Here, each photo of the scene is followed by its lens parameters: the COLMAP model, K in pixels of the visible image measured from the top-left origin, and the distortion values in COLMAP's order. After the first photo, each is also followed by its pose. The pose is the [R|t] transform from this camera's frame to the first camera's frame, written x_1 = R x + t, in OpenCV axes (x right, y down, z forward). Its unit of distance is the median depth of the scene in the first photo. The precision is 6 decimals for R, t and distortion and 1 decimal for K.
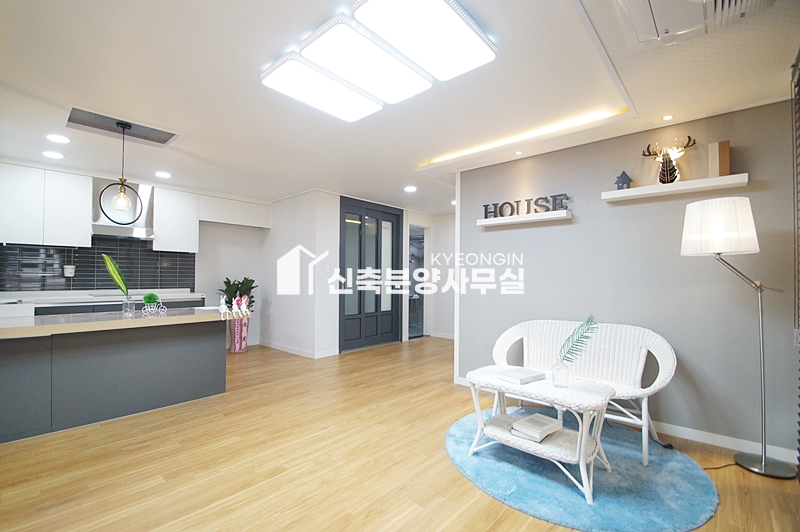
lens RADIAL K [[355.6, 0, 411.7], [0, 355.6, 276.6], [0, 0, 1]] dist [-0.001566, -0.000719]
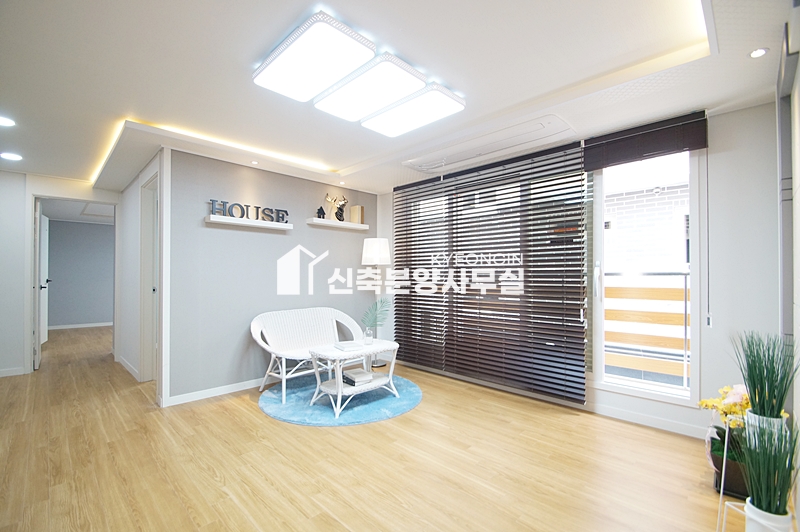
lens RADIAL K [[350.8, 0, 382.3], [0, 350.8, 275.9], [0, 0, 1]] dist [-0.019310, -0.000481]
pose [[0.078905, -0.006242, 0.996863, -0.761247], [-0.001809, 0.999978, 0.006405, -0.007482], [-0.996881, -0.002309, 0.078892, 0.535394]]
